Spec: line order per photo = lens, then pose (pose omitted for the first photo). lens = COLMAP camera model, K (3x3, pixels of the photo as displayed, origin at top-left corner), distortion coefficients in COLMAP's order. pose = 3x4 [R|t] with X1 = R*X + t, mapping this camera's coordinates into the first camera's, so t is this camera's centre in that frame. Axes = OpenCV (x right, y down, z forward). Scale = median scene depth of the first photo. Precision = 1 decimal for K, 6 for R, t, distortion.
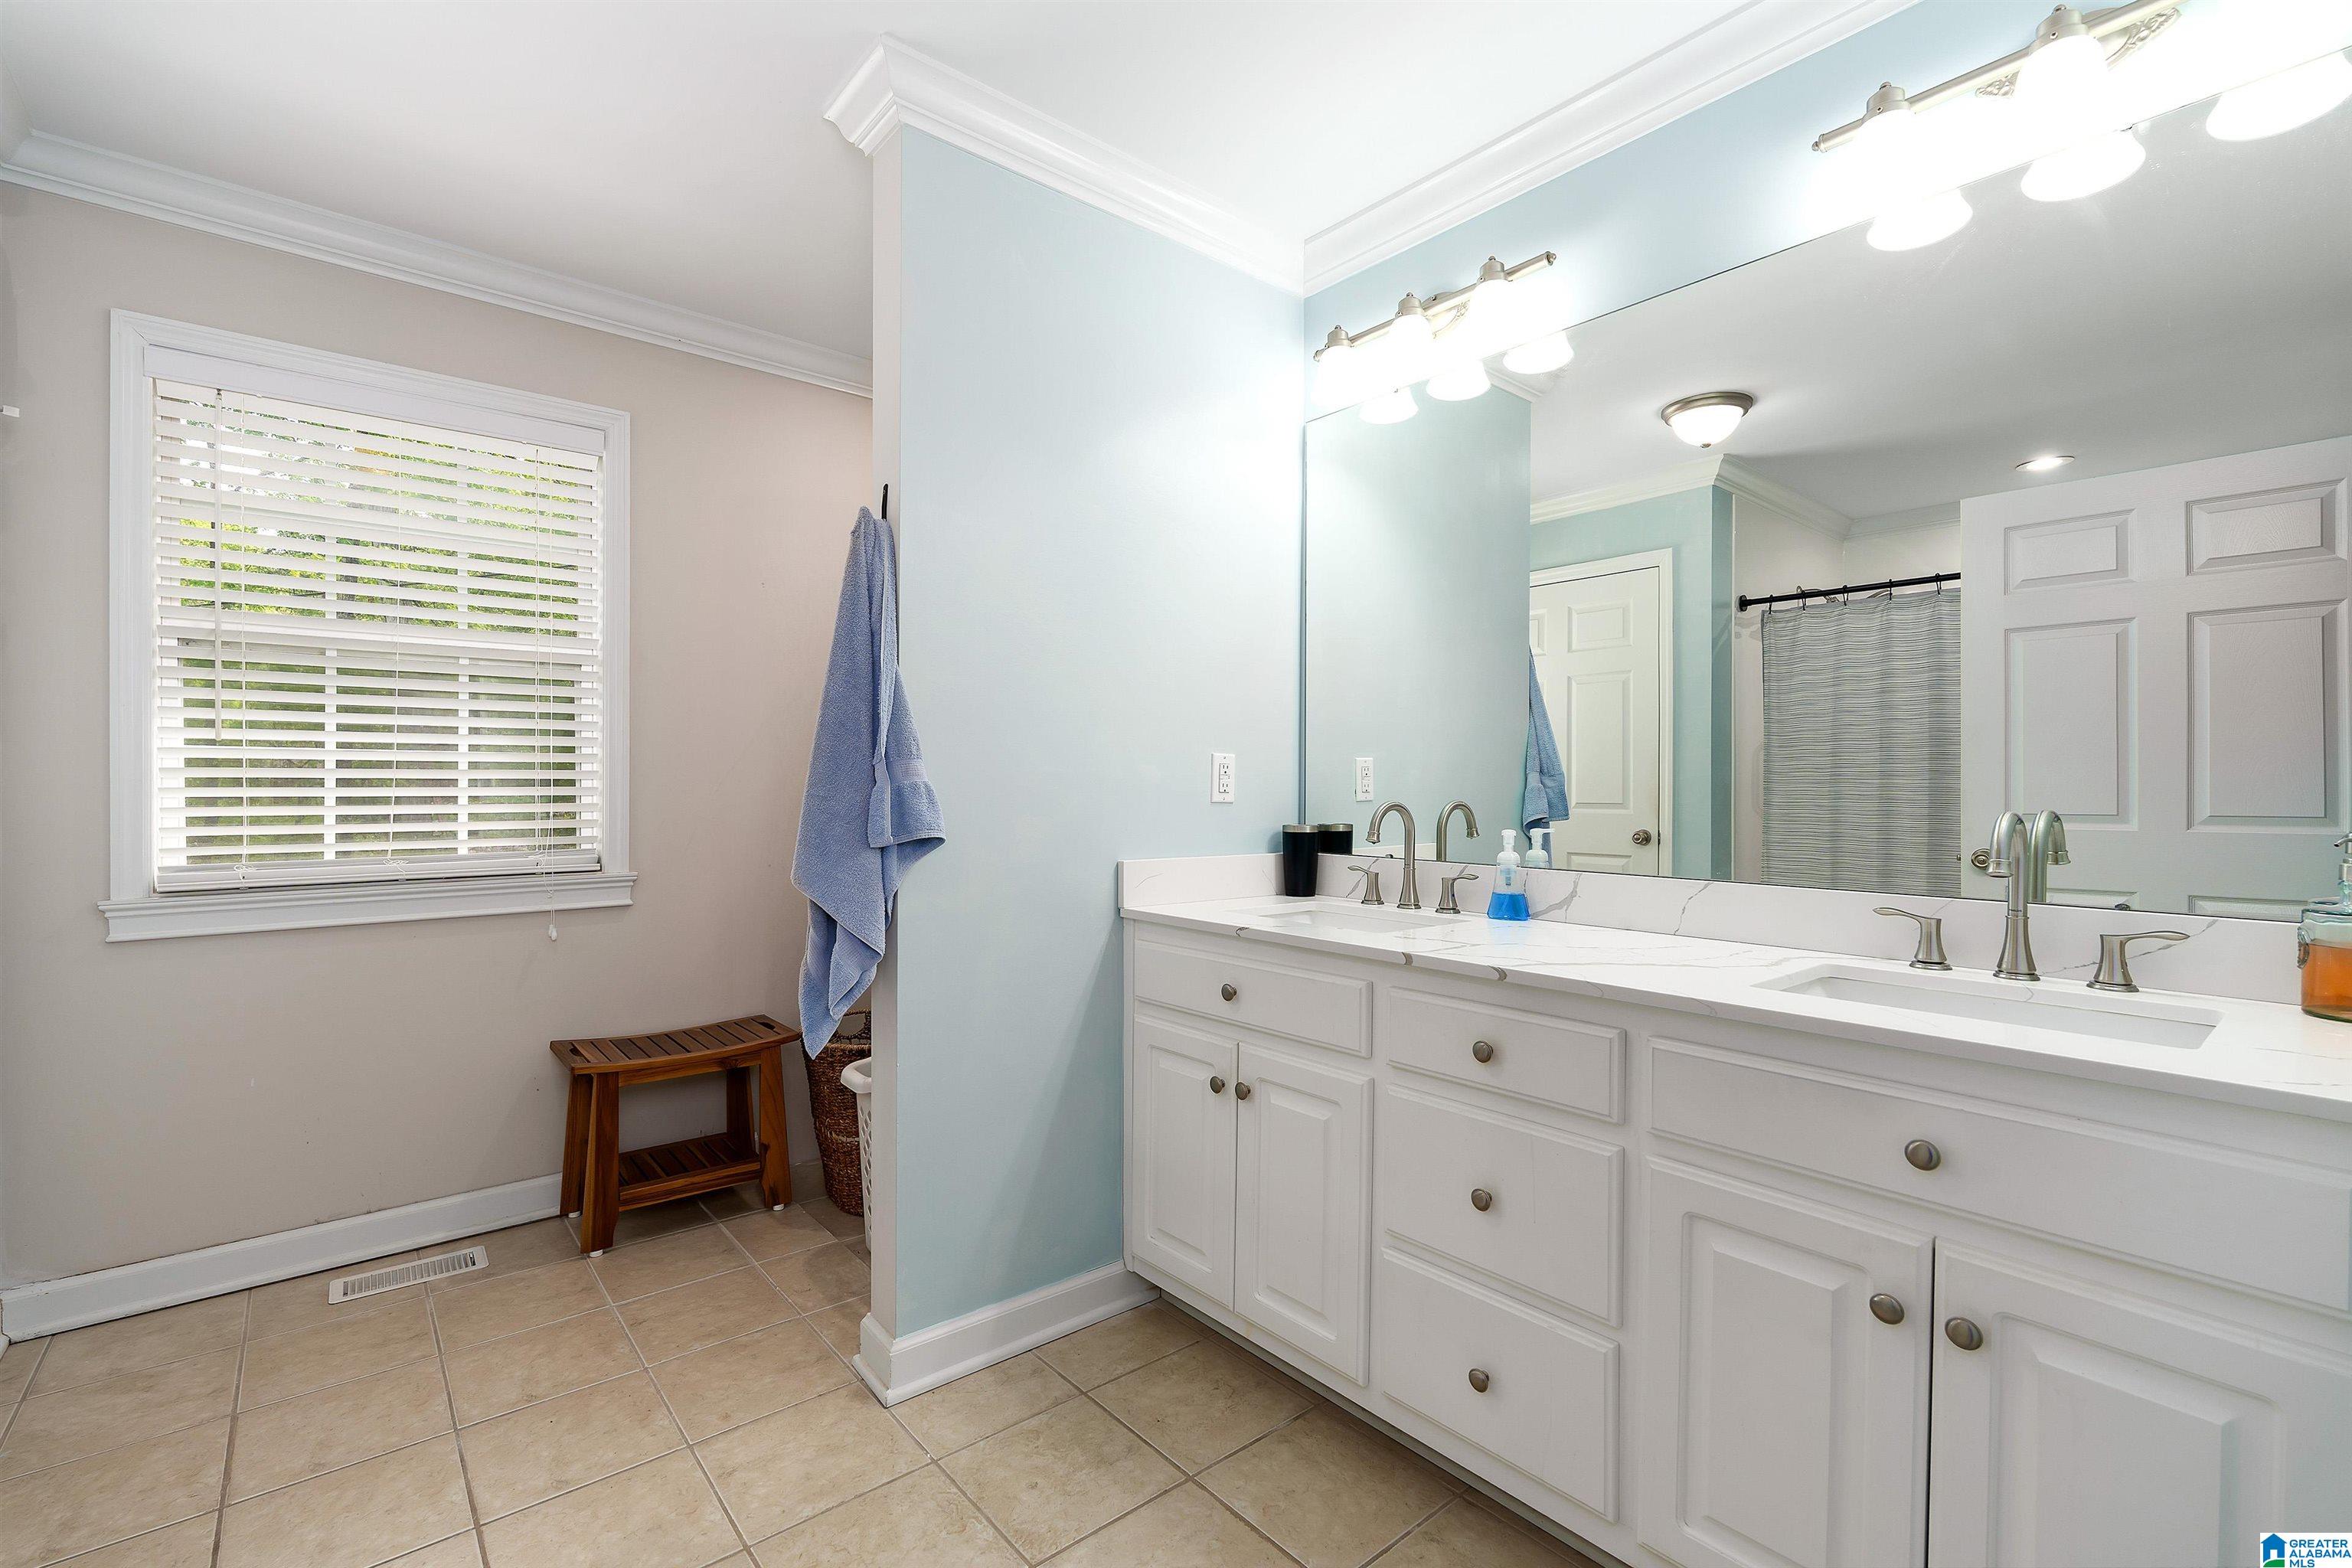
lens RADIAL K [[1032.5, 0, 1166.0], [0, 1032.5, 788.4], [0, 0, 1]] dist [0.001359, 0.000331]
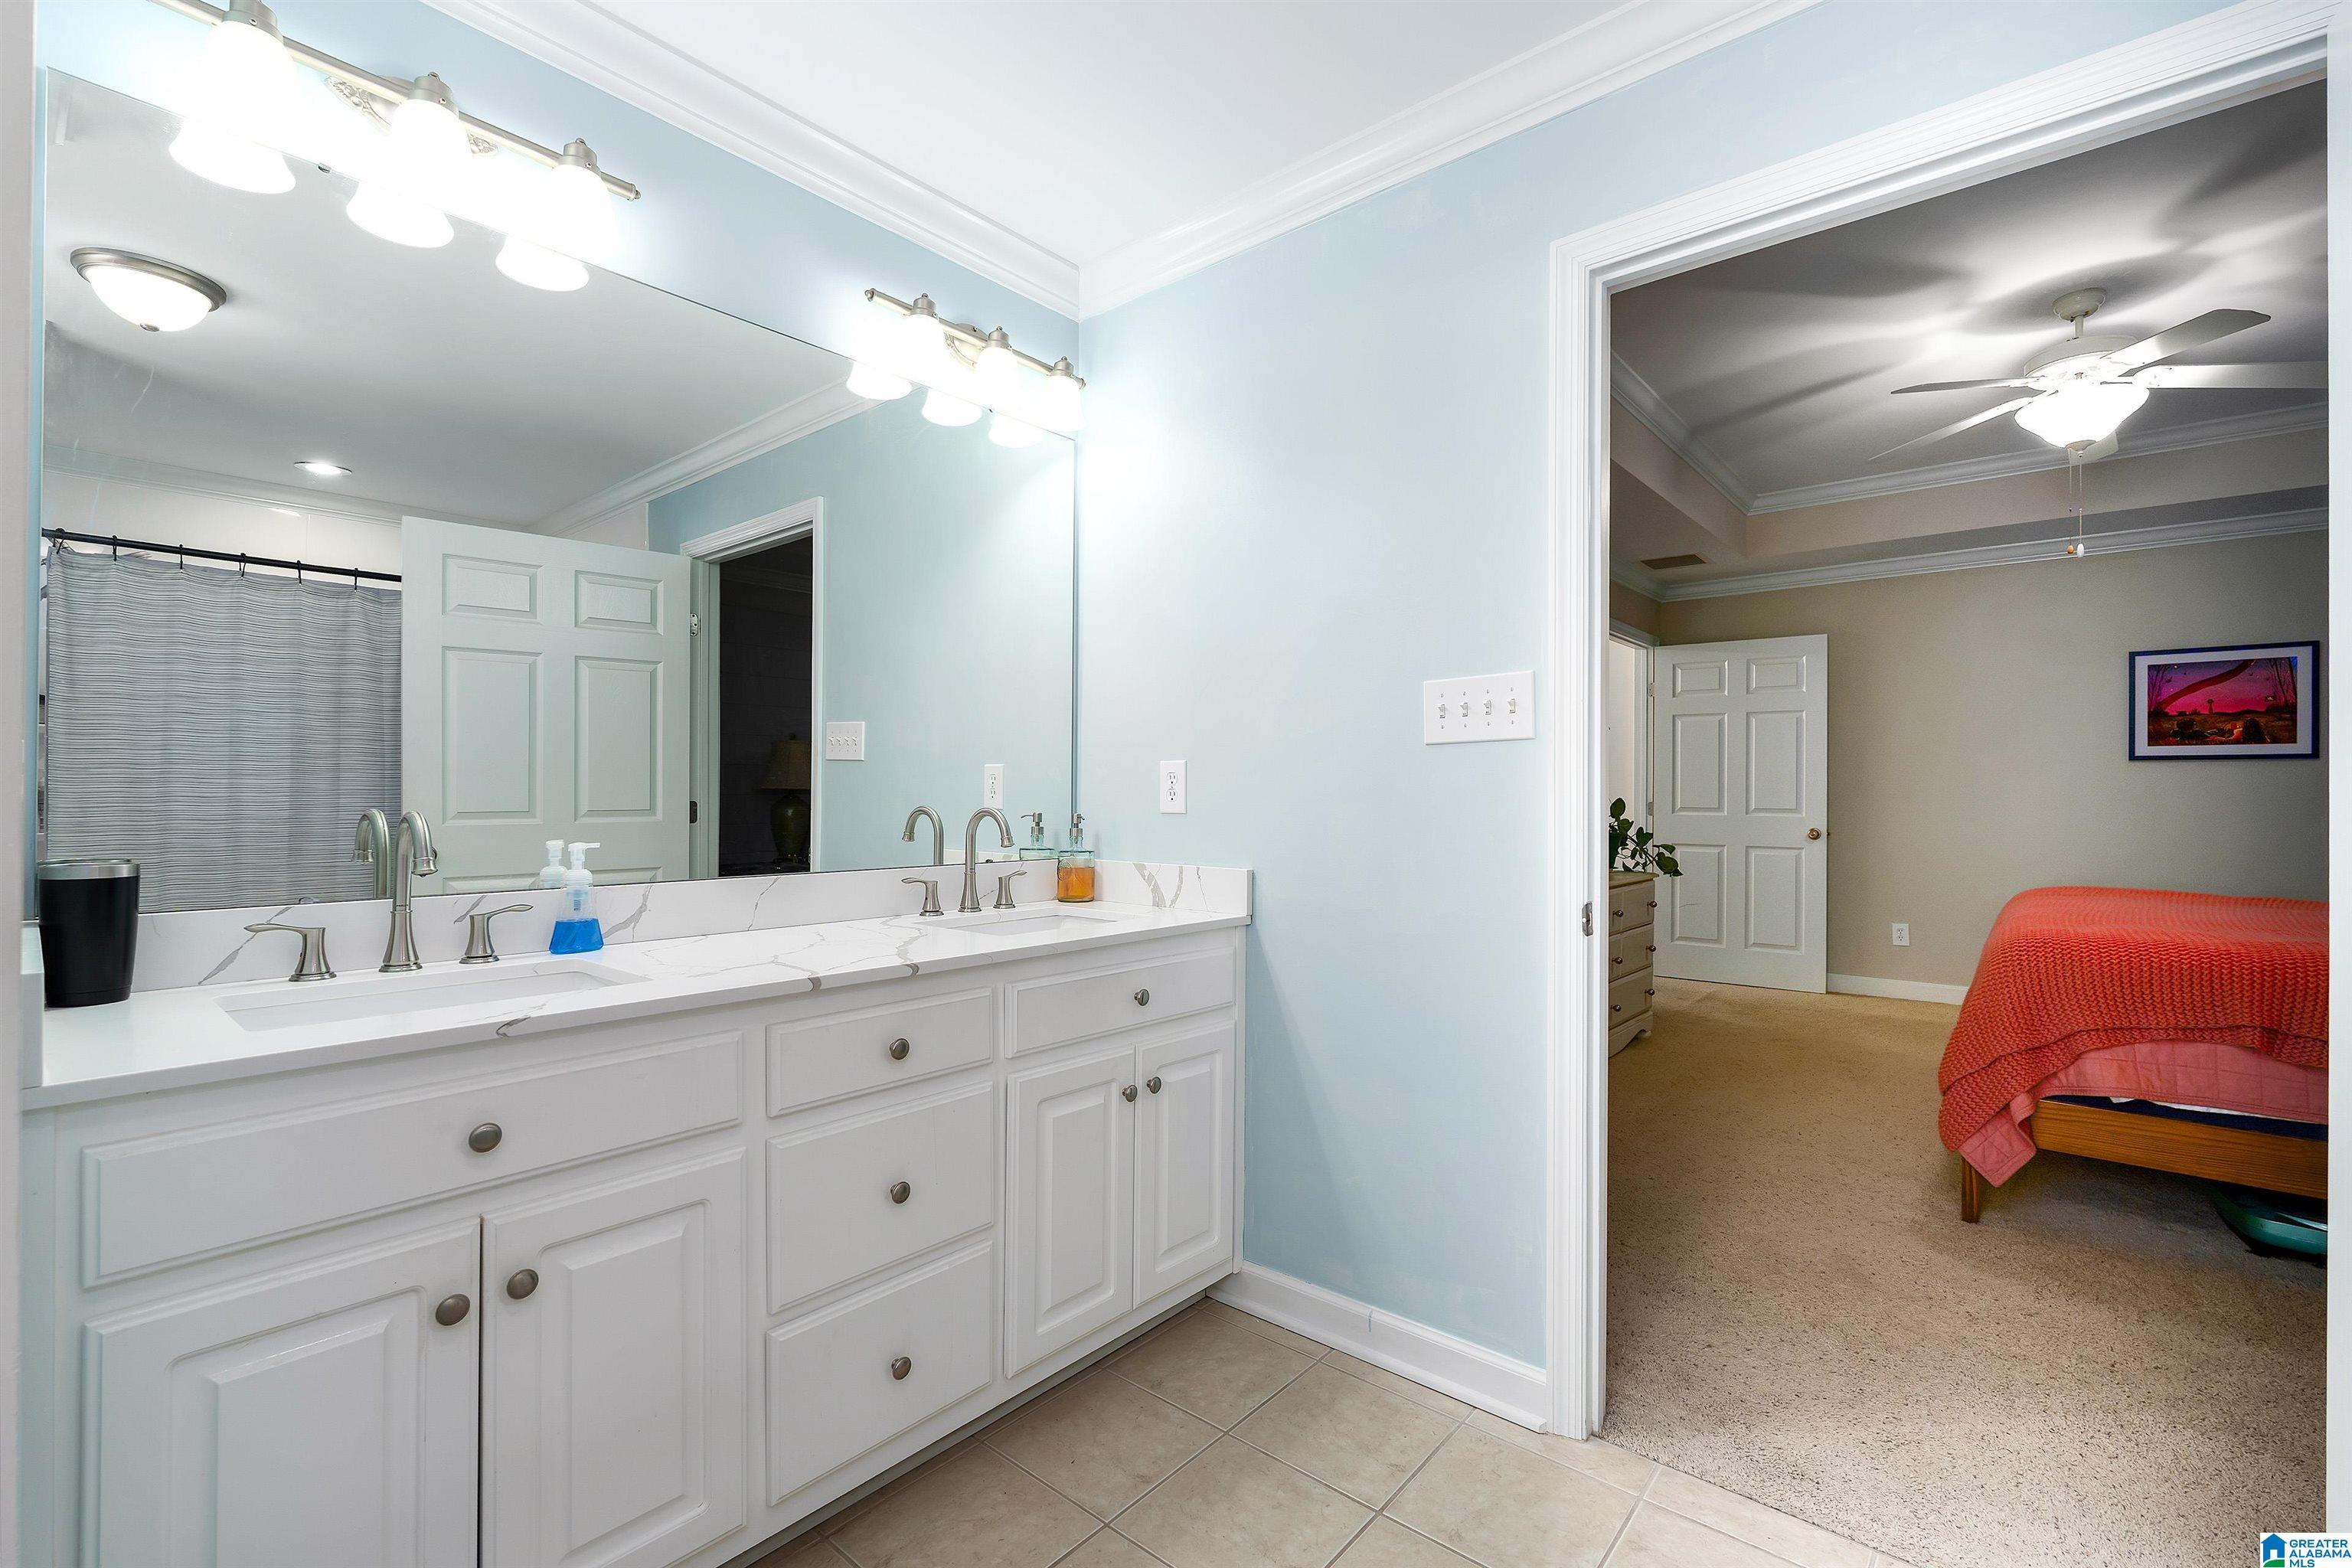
lens RADIAL K [[1032.5, 0, 1166.0], [0, 1032.5, 788.4], [0, 0, 1]] dist [0.001359, 0.000331]
pose [[-0.165600, -0.000368, 0.986193, -0.580454], [-0.002862, 0.999996, -0.000108, -0.004871], [-0.986189, -0.002840, -0.165600, 0.698505]]
